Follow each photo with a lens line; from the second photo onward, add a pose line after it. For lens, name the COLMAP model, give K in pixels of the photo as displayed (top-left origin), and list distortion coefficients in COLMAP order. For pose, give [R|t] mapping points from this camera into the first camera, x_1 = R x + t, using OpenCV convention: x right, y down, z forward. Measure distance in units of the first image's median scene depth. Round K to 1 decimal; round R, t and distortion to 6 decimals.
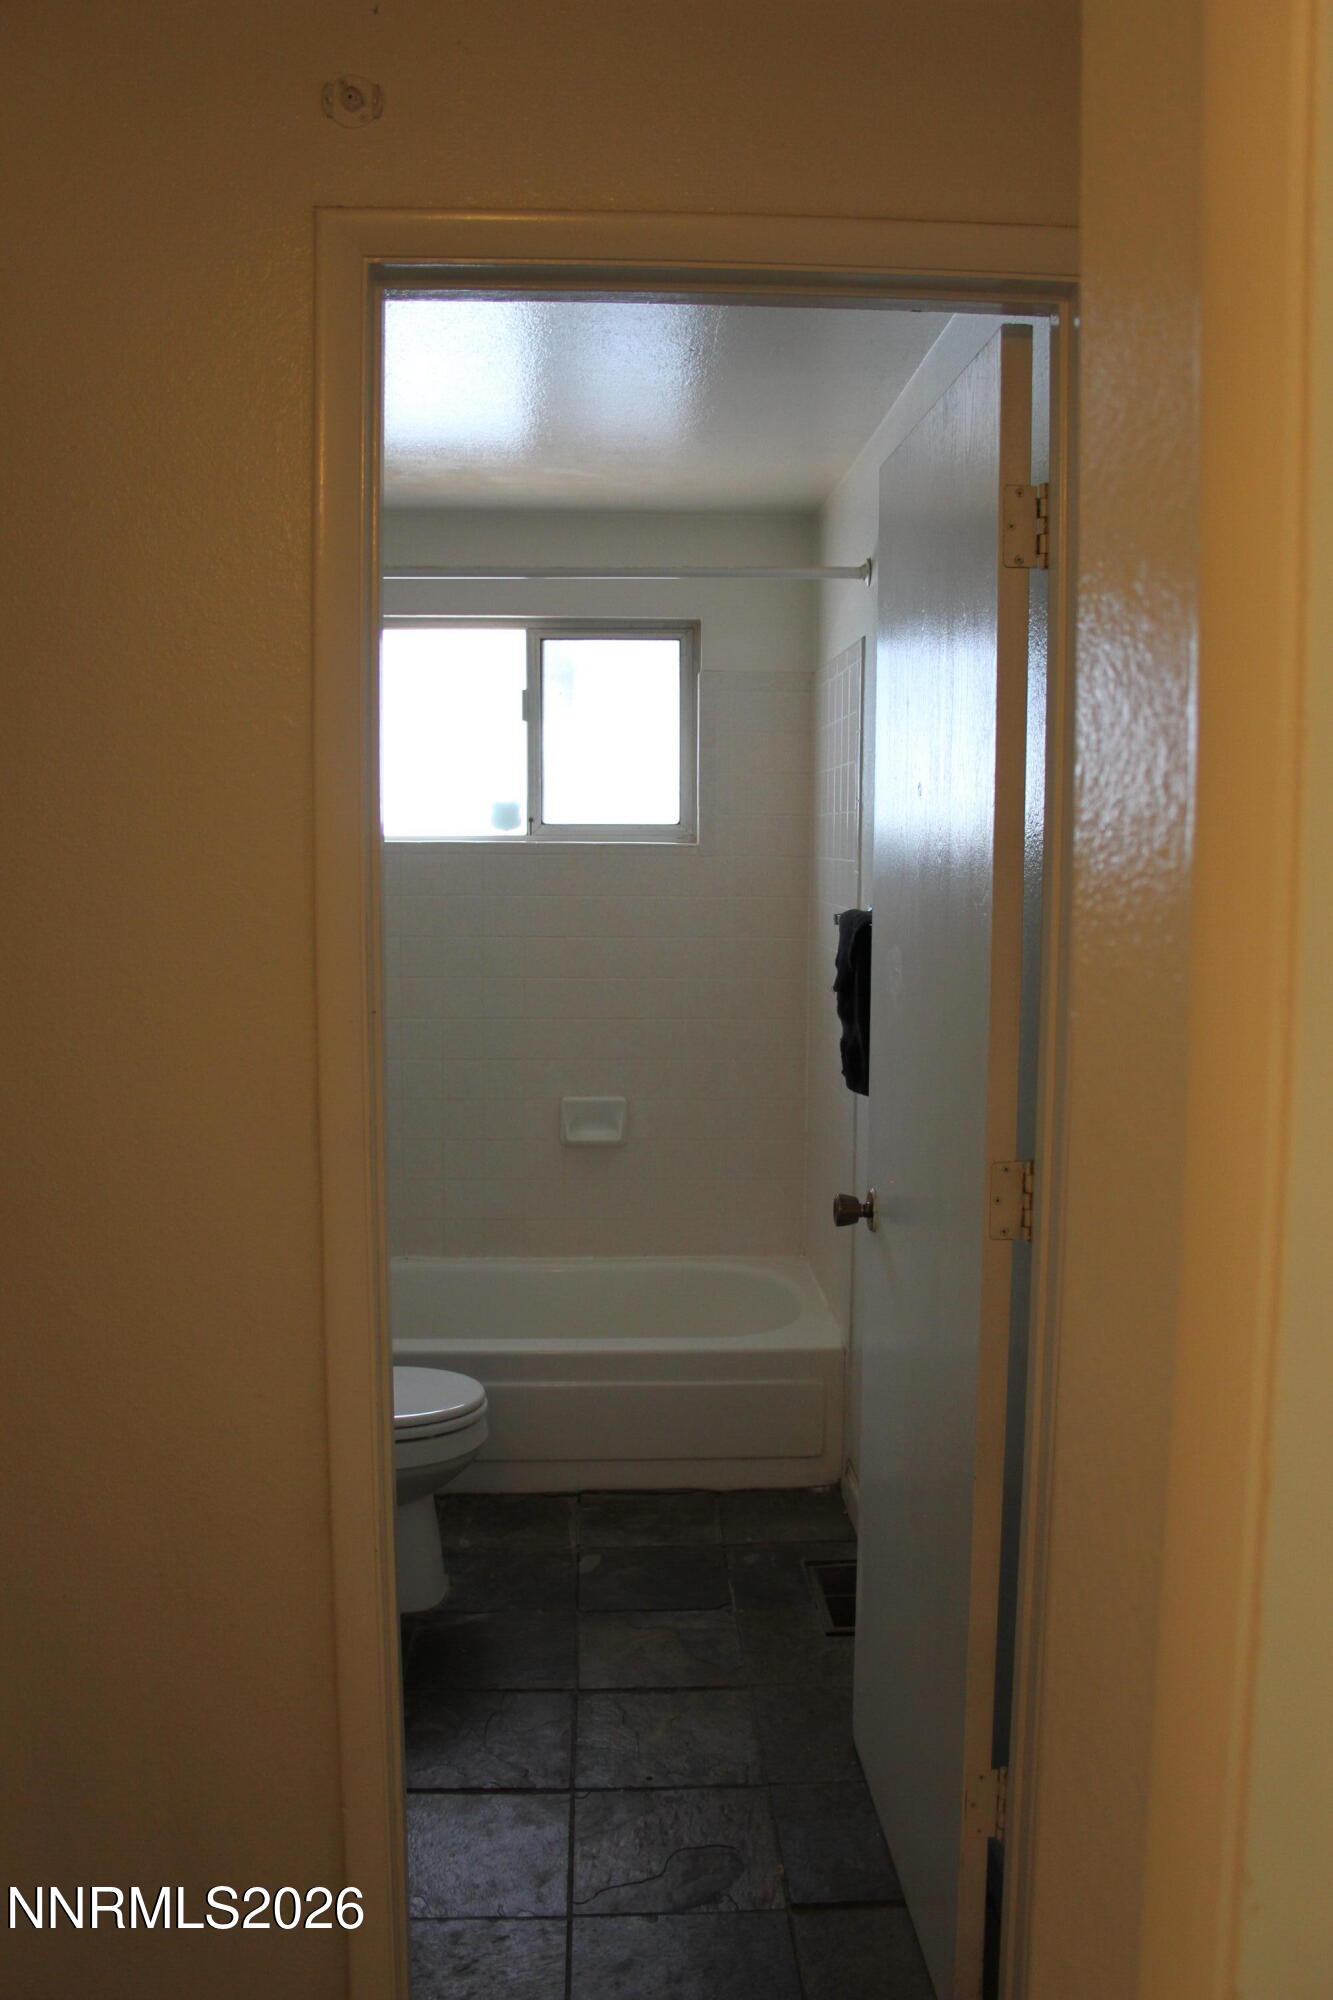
lens RADIAL K [[1634.5, 0, 666.5], [0, 1634.5, 1000.0], [0, 0, 1]] dist [-0.156862, 0.117832]
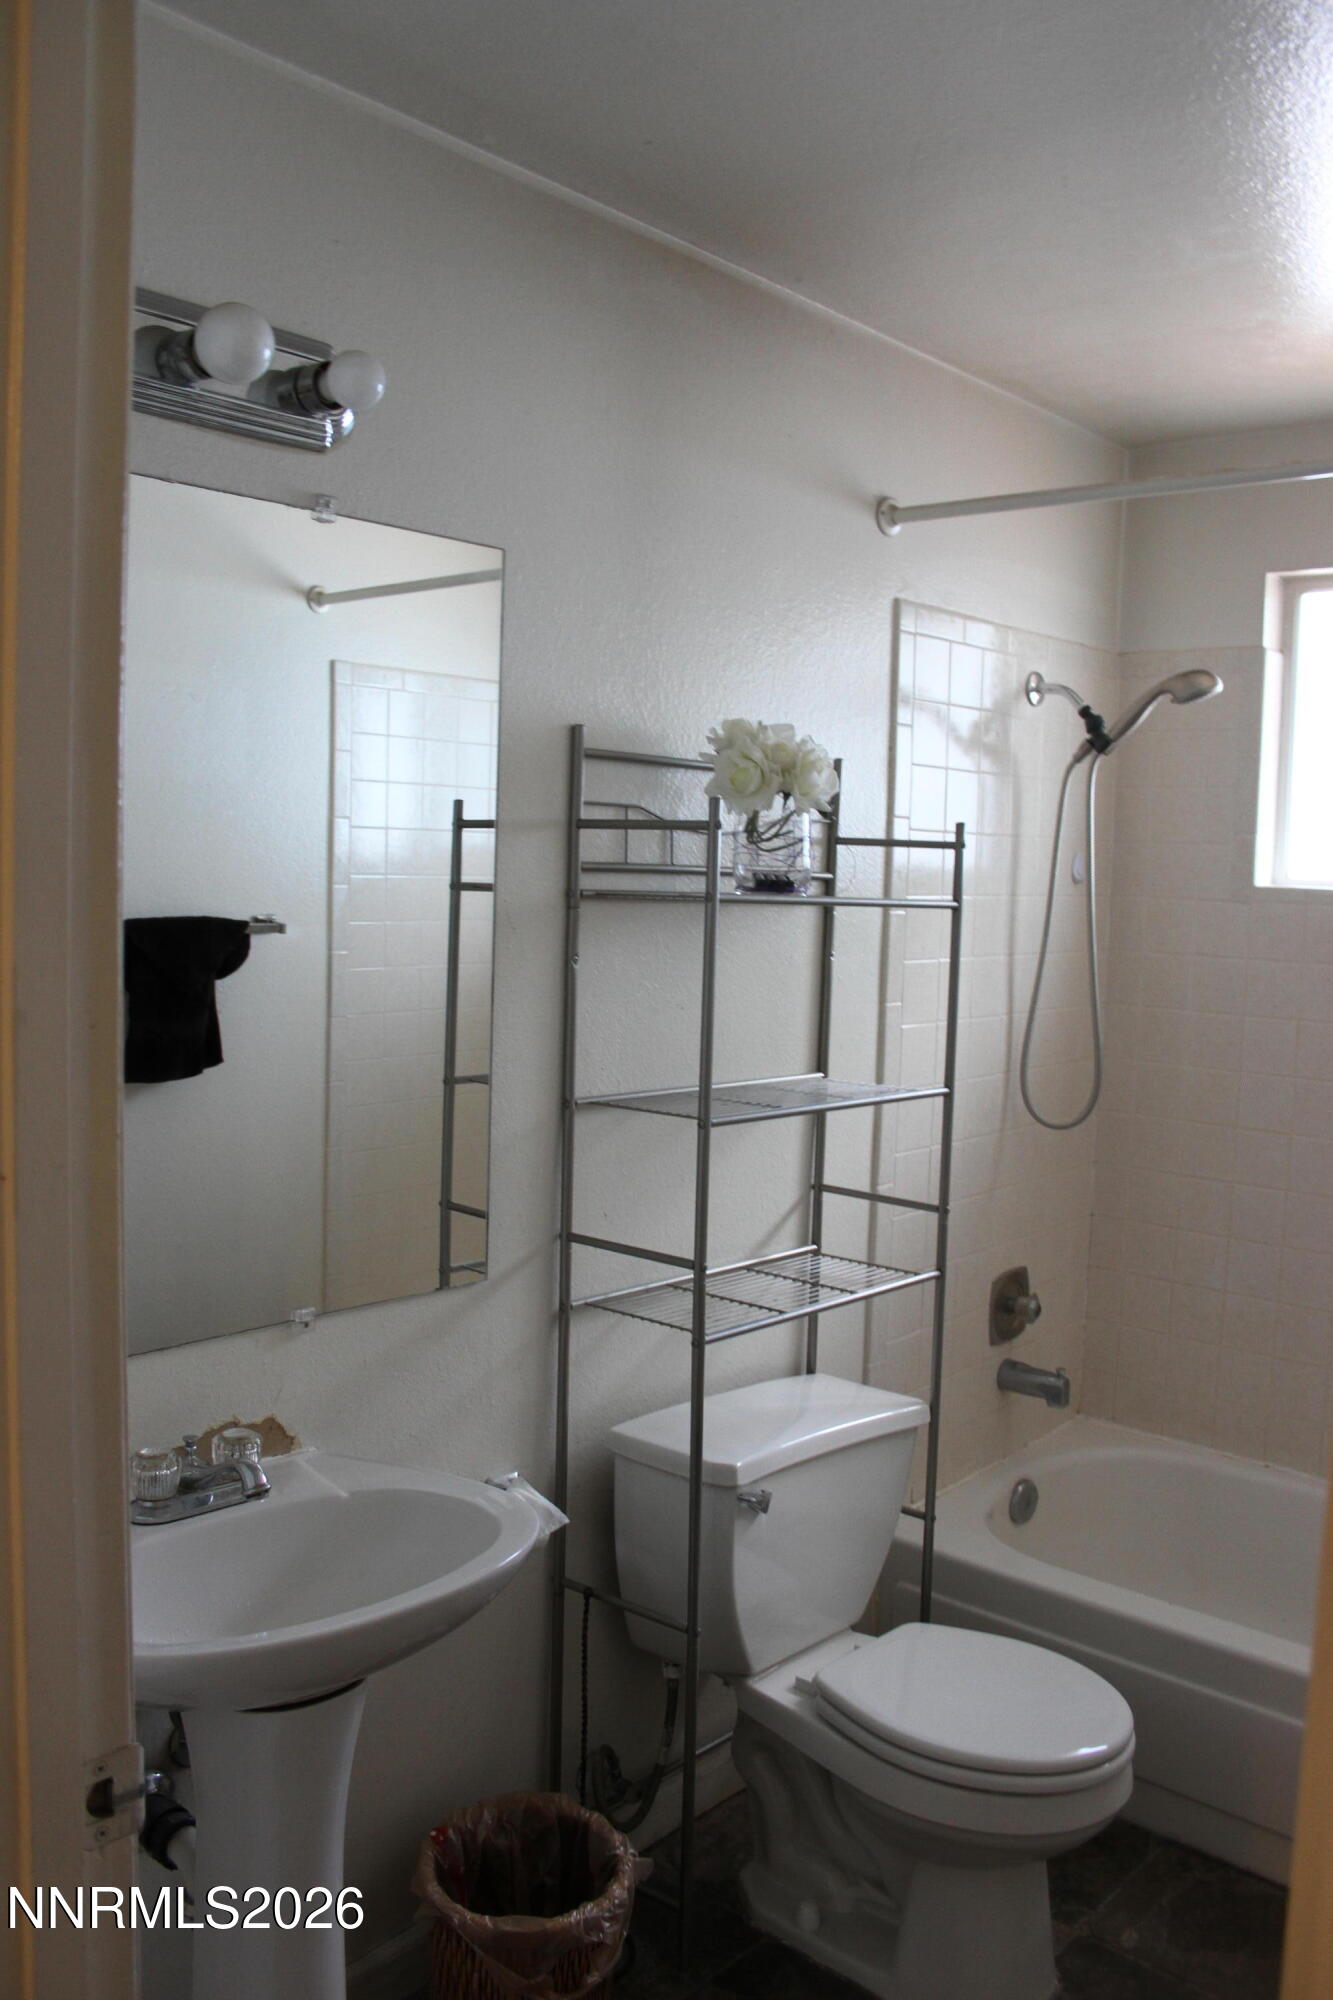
lens RADIAL K [[1634.5, 0, 666.5], [0, 1634.5, 1000.0], [0, 0, 1]] dist [-0.156862, 0.117832]
pose [[0.718975, 0.069928, -0.691509, 0.121377], [-0.089728, 0.995939, 0.007421, -0.028380], [0.689219, 0.056713, 0.722330, 0.296115]]
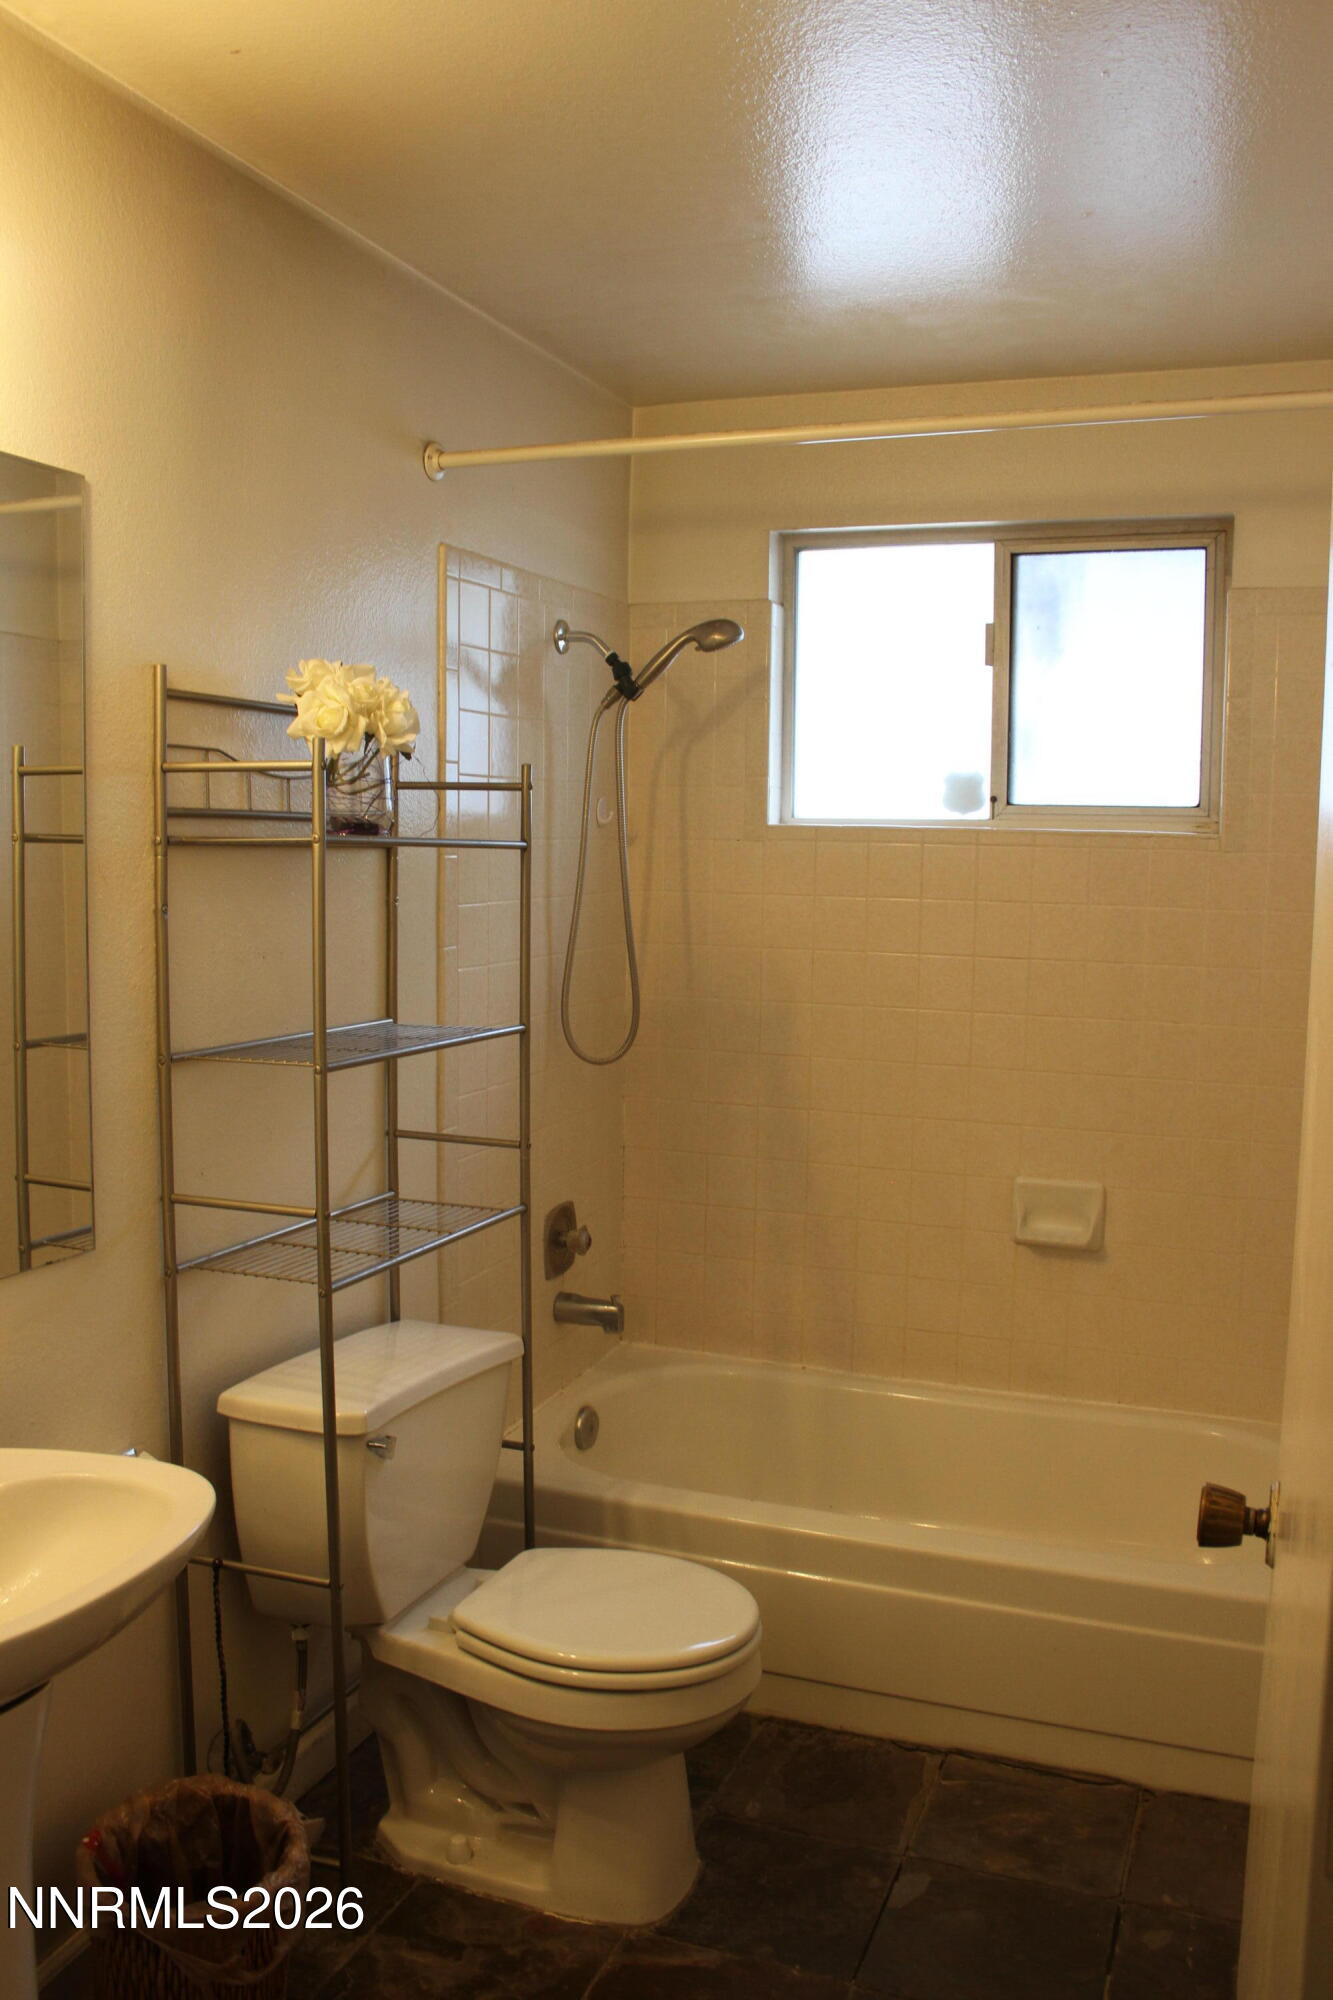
lens RADIAL K [[1634.5, 0, 666.5], [0, 1634.5, 1000.0], [0, 0, 1]] dist [-0.156862, 0.117832]
pose [[0.912671, 0.041243, -0.406609, 0.085455], [-0.041680, 0.999101, 0.007787, -0.018480], [0.406564, 0.009841, 0.913569, 0.267400]]
